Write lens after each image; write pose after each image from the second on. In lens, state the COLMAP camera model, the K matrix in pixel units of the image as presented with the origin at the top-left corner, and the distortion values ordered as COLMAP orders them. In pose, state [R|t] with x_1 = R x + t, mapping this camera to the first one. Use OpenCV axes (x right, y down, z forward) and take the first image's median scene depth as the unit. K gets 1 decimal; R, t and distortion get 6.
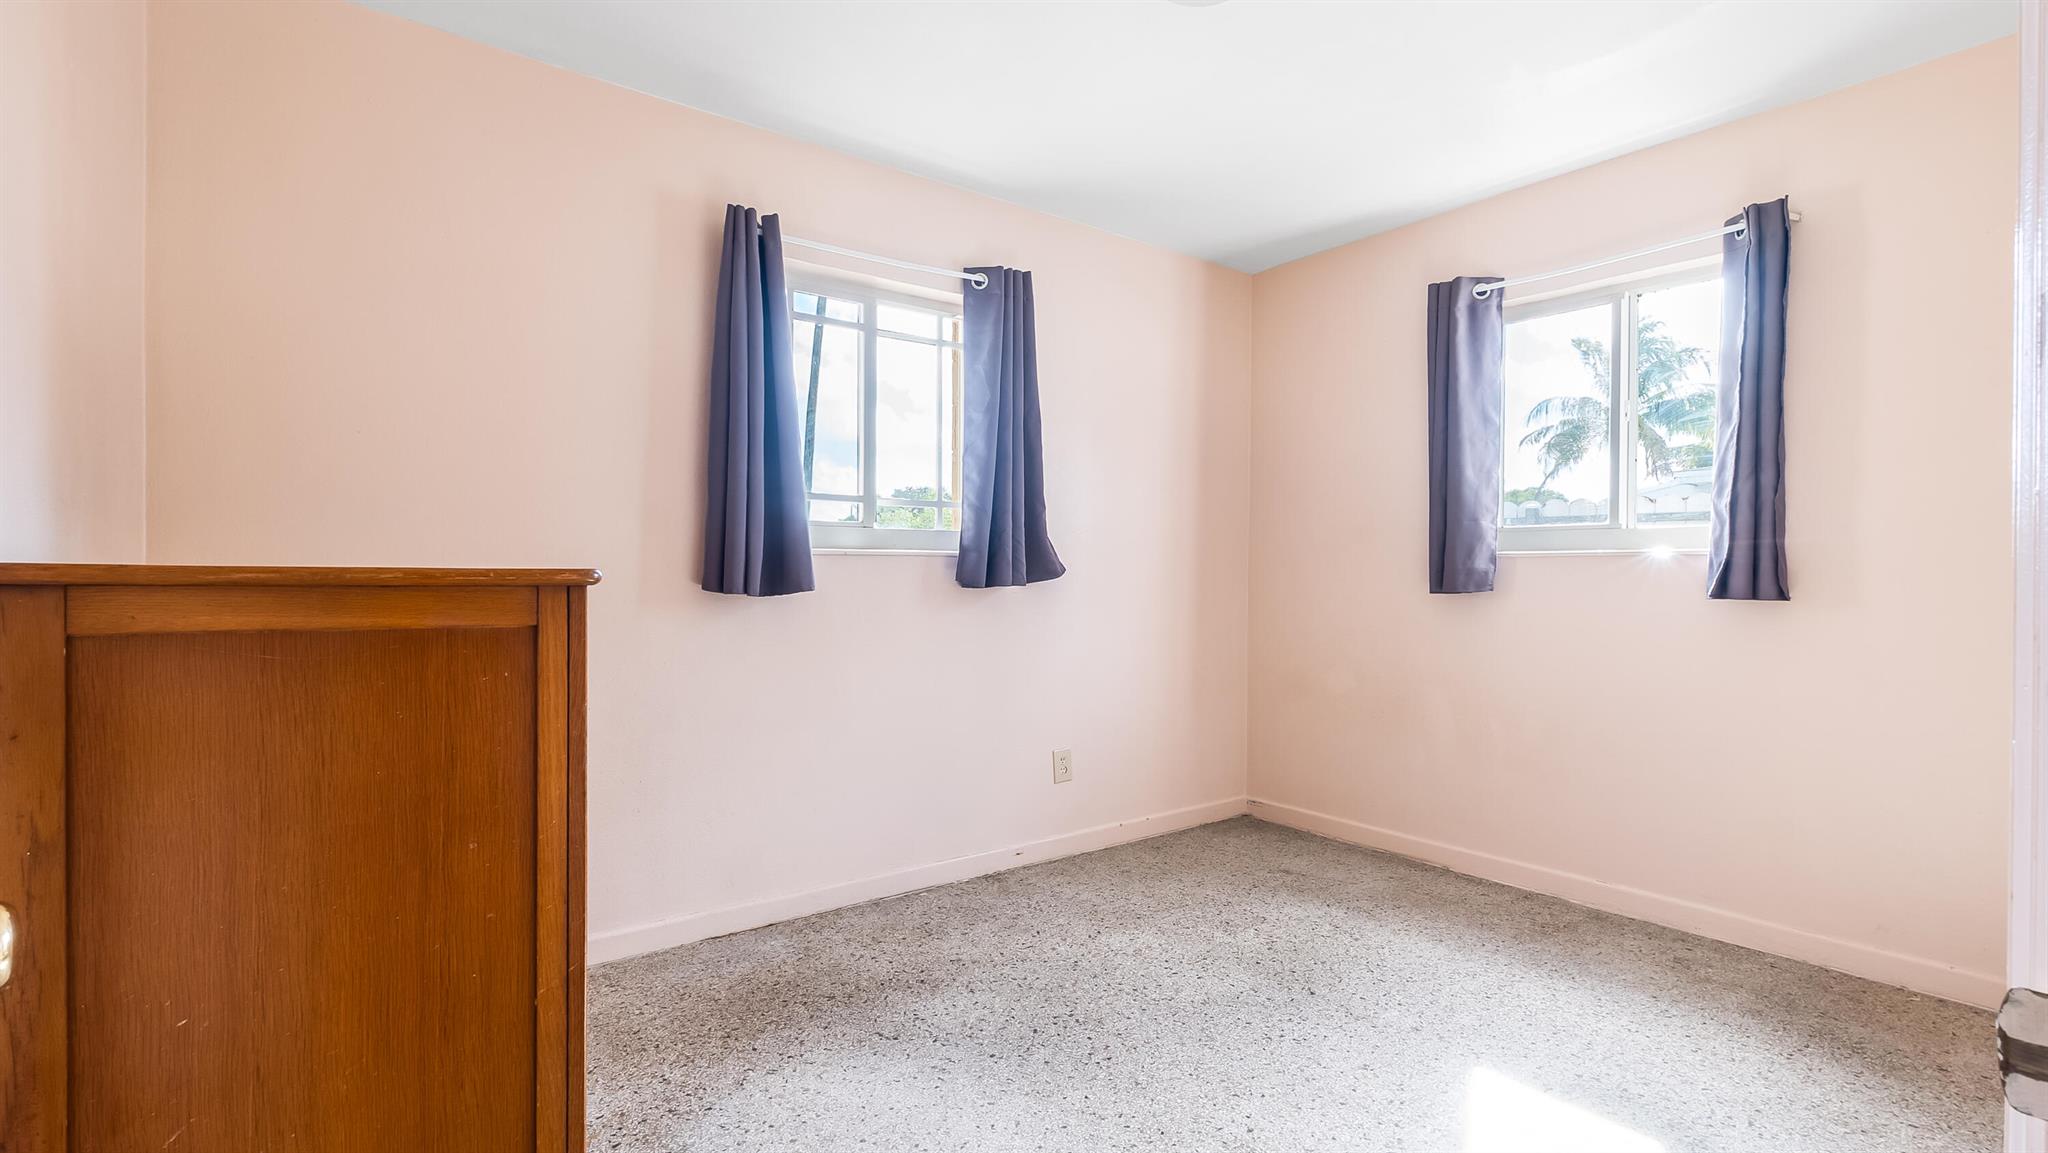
lens RADIAL K [[956.8, 0, 1024.1], [0, 956.8, 581.8], [0, 0, 1]] dist [-0.007989, 0.002127]
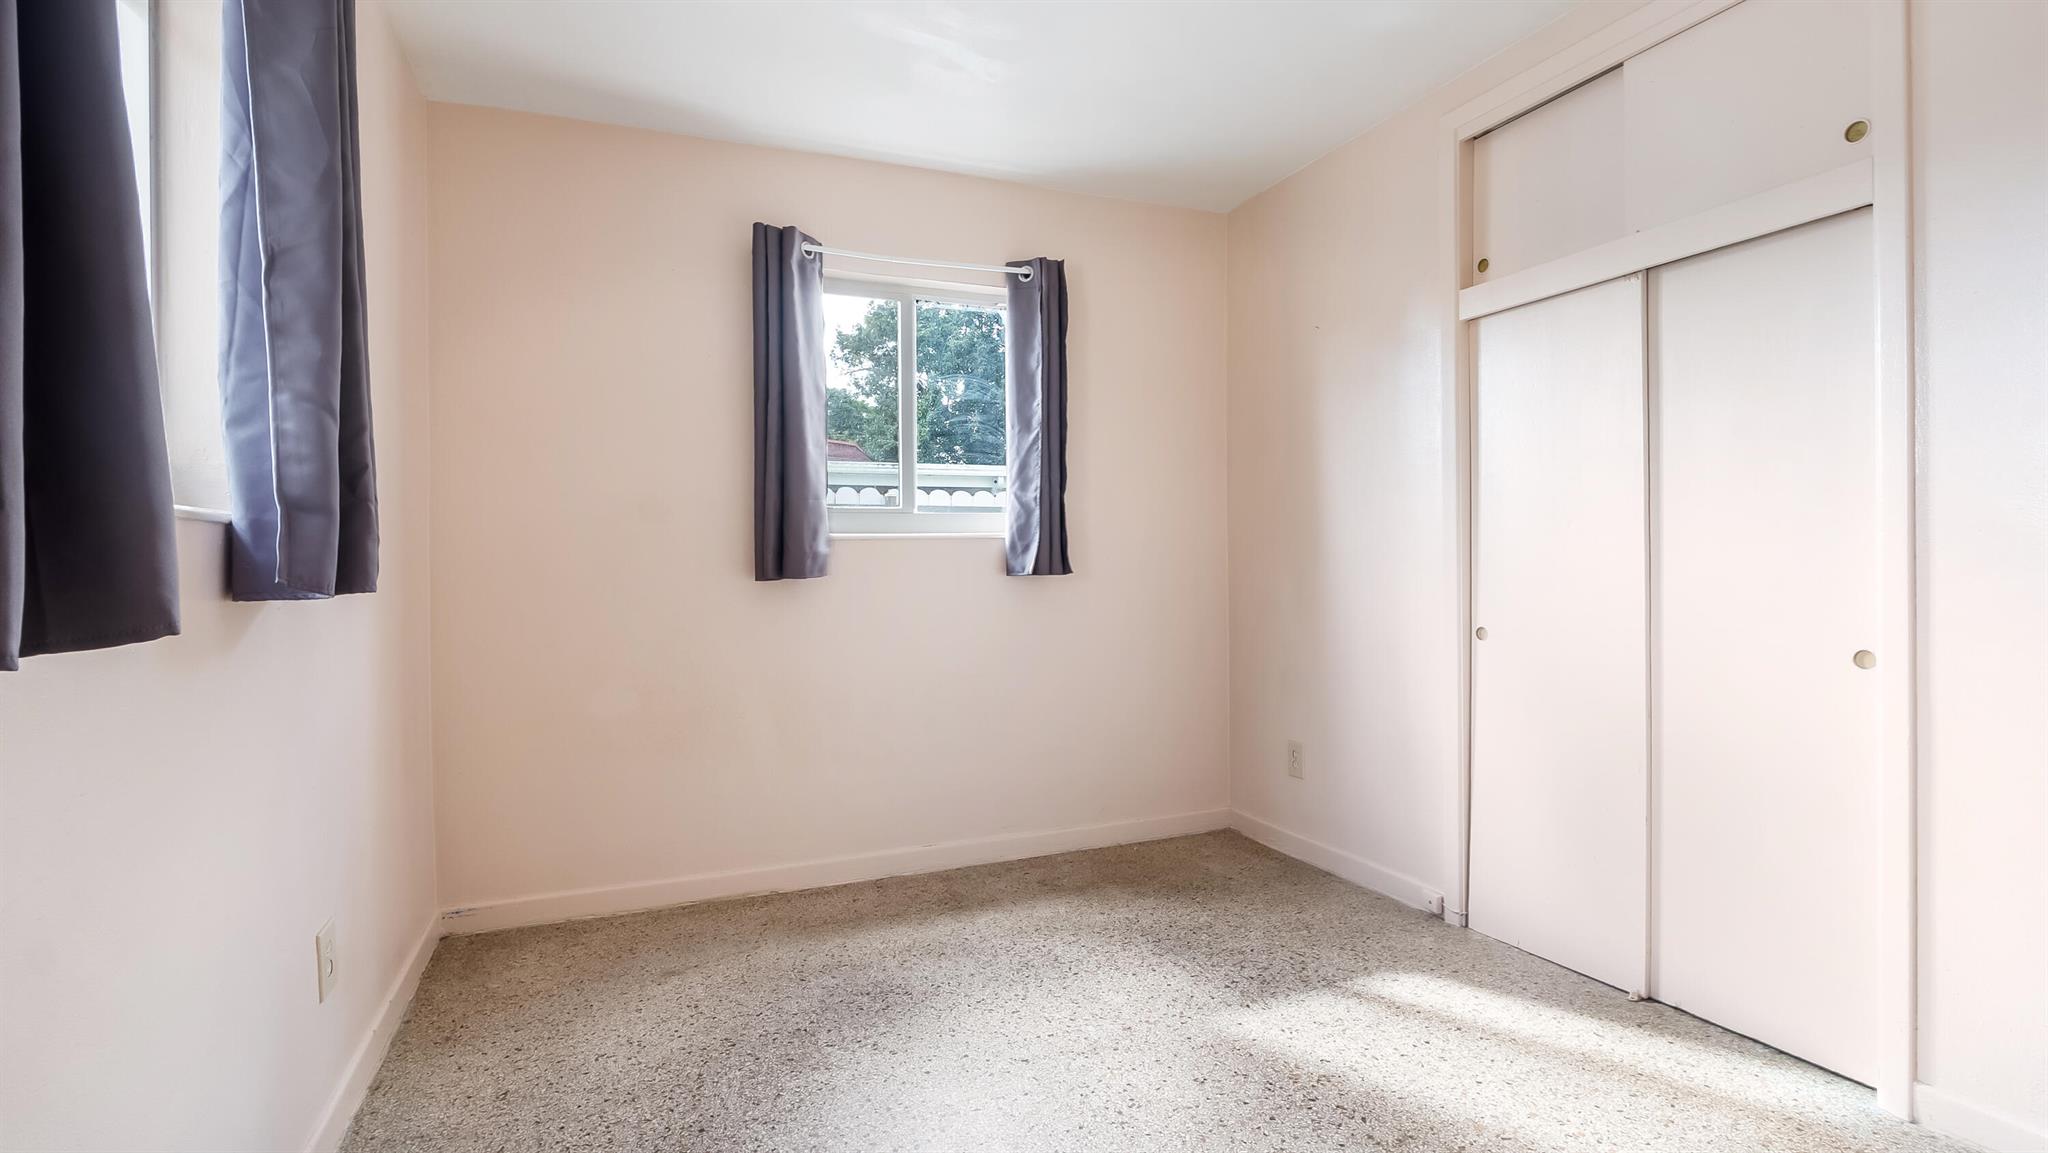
lens RADIAL K [[956.8, 0, 1018.3], [0, 956.8, 561.7], [0, 0, 1]] dist [-0.007989, 0.002127]
pose [[0.252546, -0.012224, 0.967508, -0.371648], [0.023505, 0.999703, 0.006495, -0.005756], [-0.967299, 0.021101, 0.252758, 0.589825]]
